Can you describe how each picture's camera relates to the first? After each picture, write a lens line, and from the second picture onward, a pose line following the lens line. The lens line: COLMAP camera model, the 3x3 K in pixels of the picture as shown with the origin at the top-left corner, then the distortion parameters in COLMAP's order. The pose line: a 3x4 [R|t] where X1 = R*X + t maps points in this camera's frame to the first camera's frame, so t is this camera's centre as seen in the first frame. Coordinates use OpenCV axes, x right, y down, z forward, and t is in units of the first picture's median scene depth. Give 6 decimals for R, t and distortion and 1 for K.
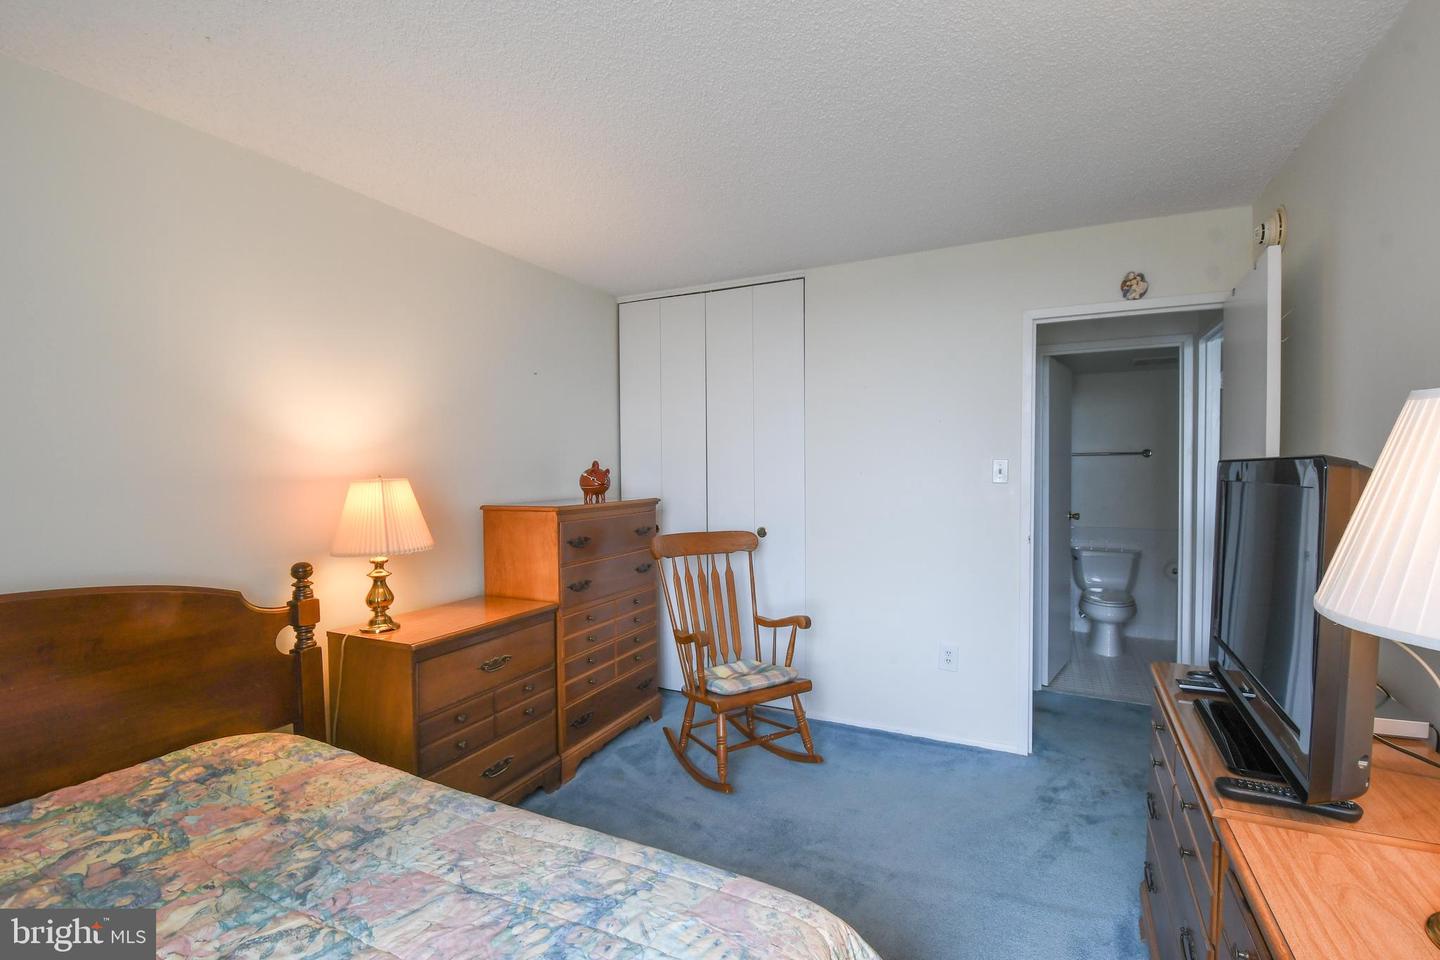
lens RADIAL K [[641.2, 0, 726.3], [0, 641.2, 479.5], [0, 0, 1]] dist [0.001046, -0.000292]
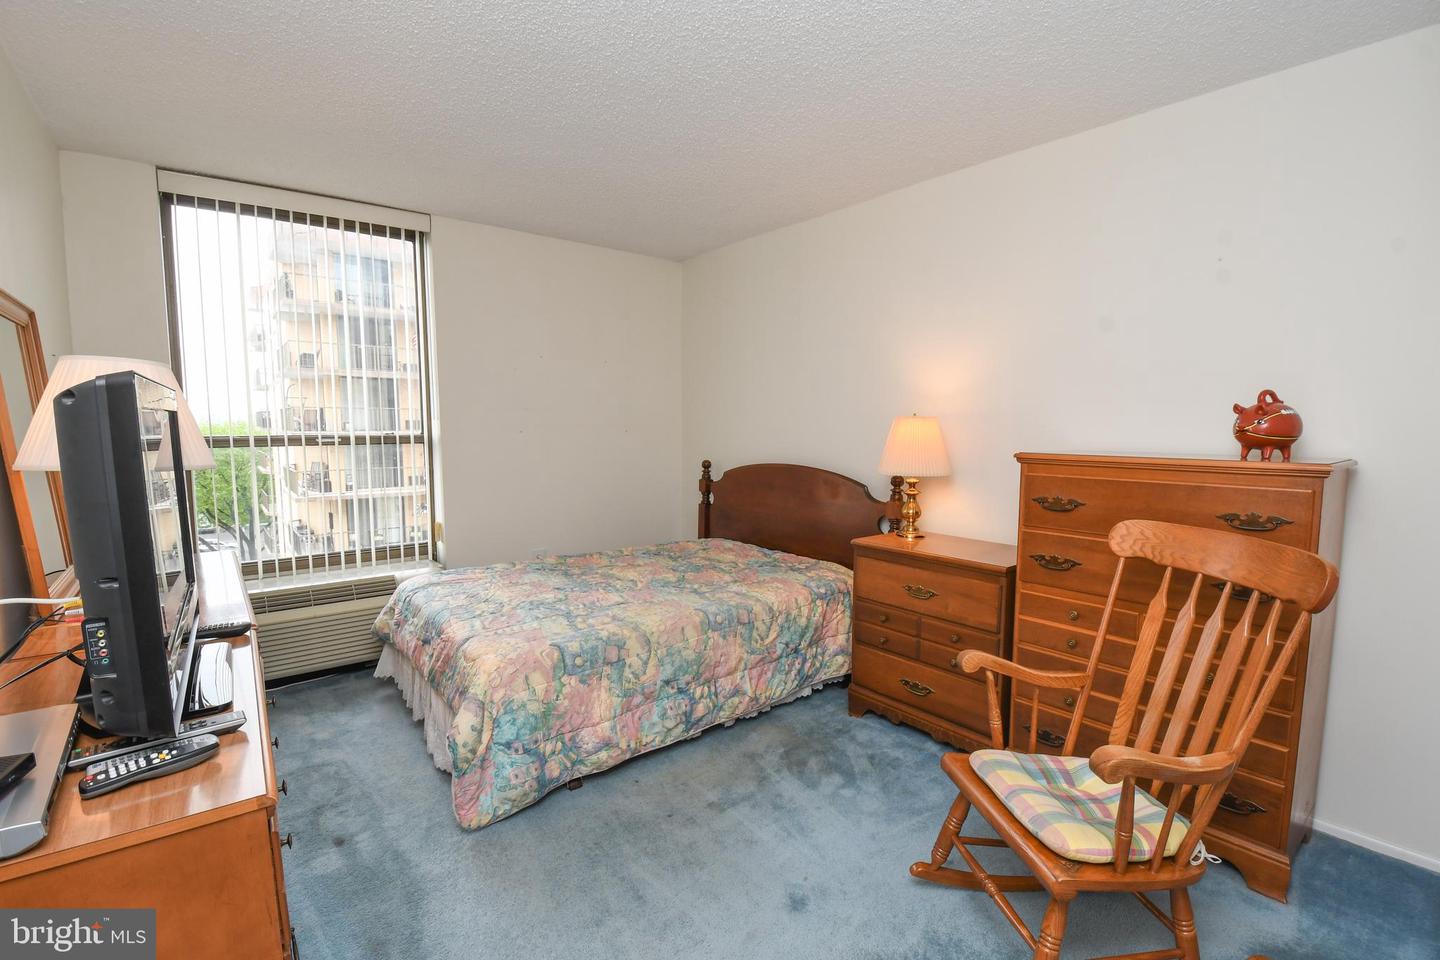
lens RADIAL K [[641.2, 0, 726.3], [0, 641.2, 479.5], [0, 0, 1]] dist [0.001046, -0.000292]
pose [[-0.412832, 0.087846, -0.906561, 0.748552], [-0.017964, 0.994359, 0.104535, -0.002832], [0.910630, 0.059441, -0.408926, 1.181823]]
